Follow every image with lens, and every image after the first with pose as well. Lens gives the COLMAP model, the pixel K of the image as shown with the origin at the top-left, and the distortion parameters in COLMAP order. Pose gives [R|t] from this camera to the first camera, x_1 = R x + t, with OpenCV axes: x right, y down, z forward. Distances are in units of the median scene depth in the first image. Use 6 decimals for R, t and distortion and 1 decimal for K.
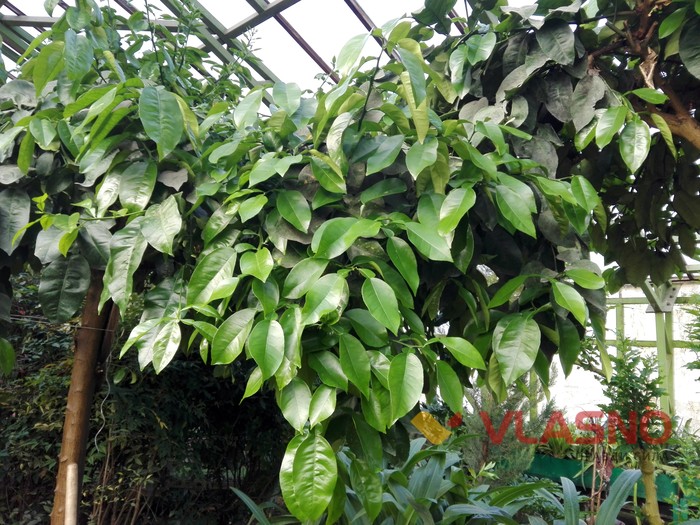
lens RADIAL K [[556.4, 0, 344.8], [0, 556.4, 258.9], [0, 0, 1]] dist [-0.005471, -0.026575]
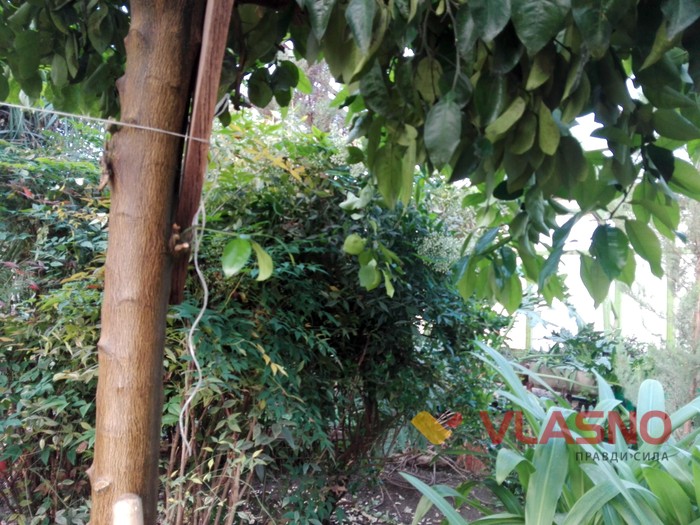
lens RADIAL K [[556.4, 0, 354.9], [0, 556.4, 263.9], [0, 0, 1]] dist [-0.005471, -0.026575]
pose [[0.998355, -0.025888, -0.051165, -0.206297], [0.032112, 0.991657, 0.124839, 0.117391], [0.047506, -0.126277, 0.990857, 0.428717]]
